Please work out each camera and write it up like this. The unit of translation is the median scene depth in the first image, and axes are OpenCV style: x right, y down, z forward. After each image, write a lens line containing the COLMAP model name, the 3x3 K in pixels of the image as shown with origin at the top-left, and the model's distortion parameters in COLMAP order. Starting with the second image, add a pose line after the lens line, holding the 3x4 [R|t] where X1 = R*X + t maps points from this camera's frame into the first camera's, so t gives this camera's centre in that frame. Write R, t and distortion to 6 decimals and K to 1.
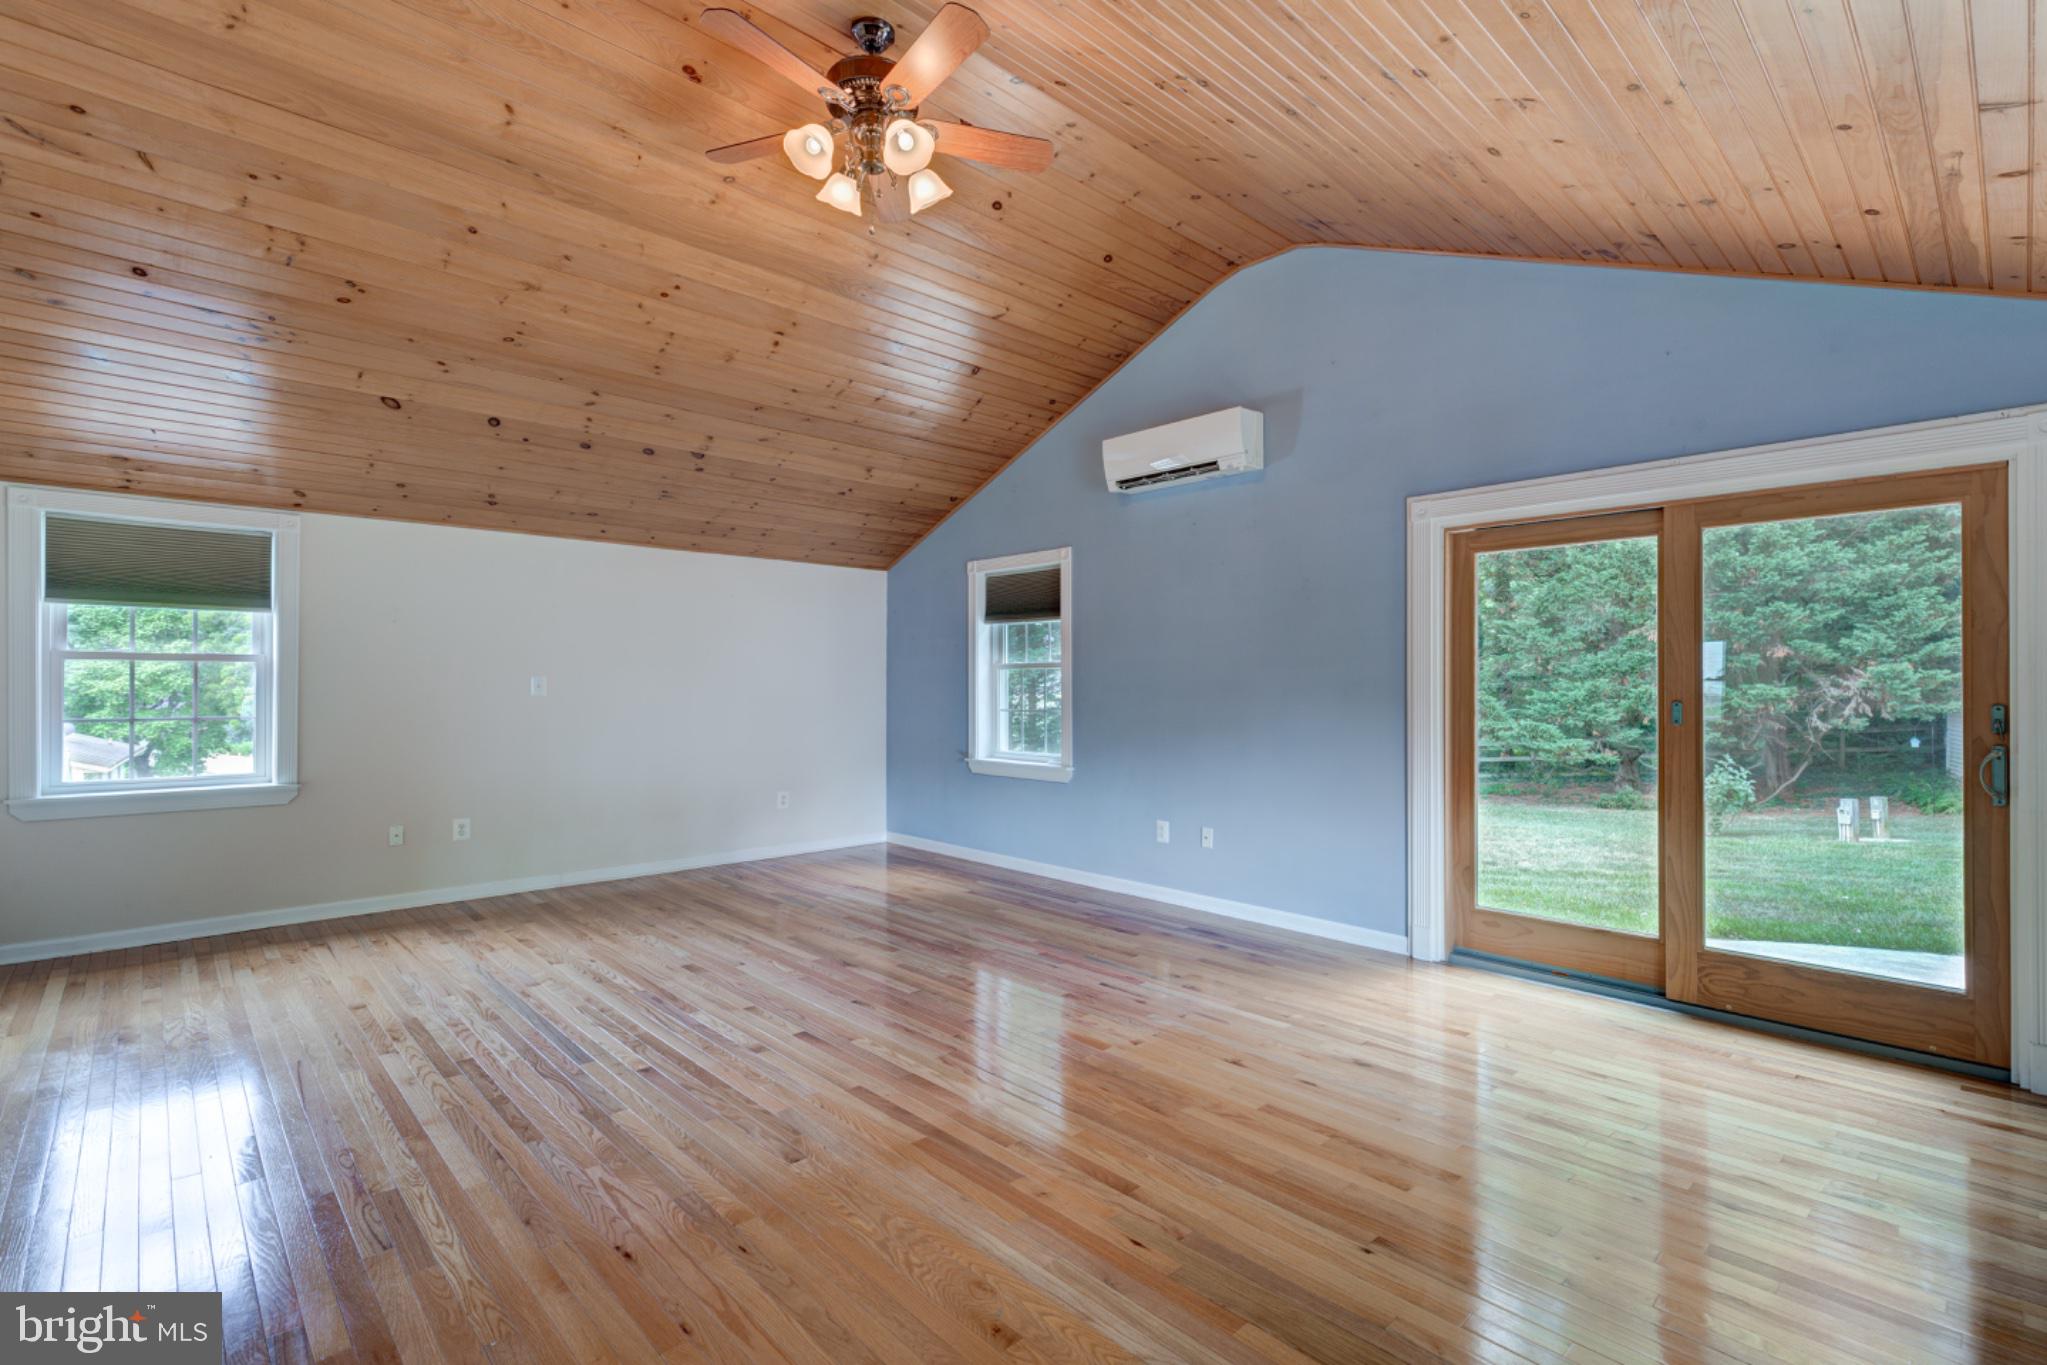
lens RADIAL K [[925.5, 0, 1019.6], [0, 925.5, 679.2], [0, 0, 1]] dist [-0.000747, -0.000337]
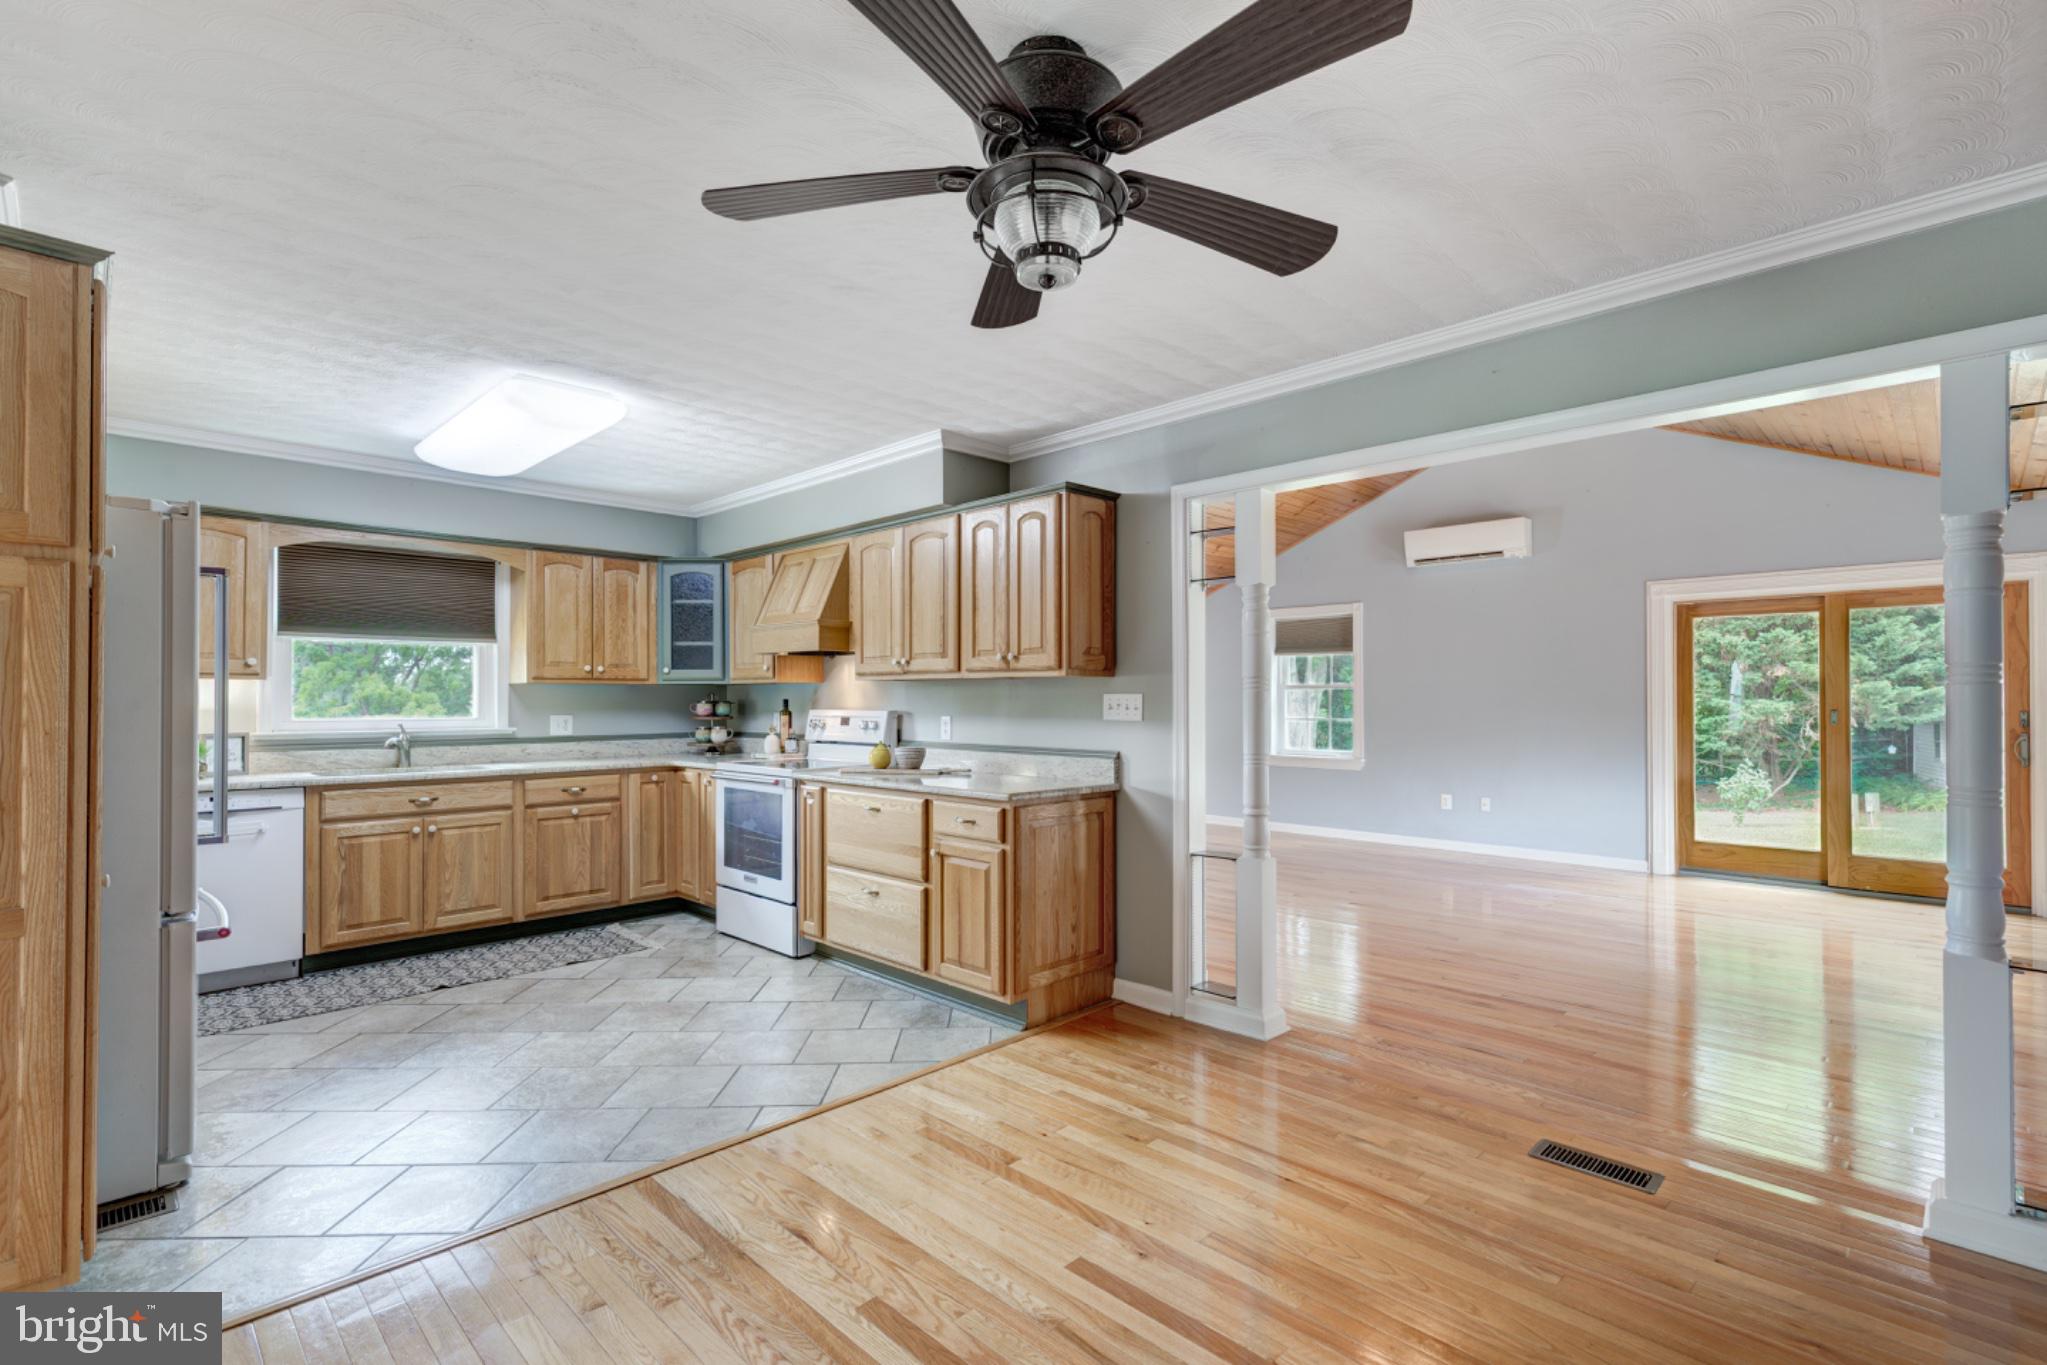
lens RADIAL K [[933.1, 0, 1031.3], [0, 933.1, 689.9], [0, 0, 1]] dist [0.000384, 0.000378]
pose [[0.999084, 0.000373, 0.042796, -0.461411], [-0.000189, 0.999991, -0.004290, -0.003448], [-0.042797, 0.004278, 0.999075, -0.359347]]
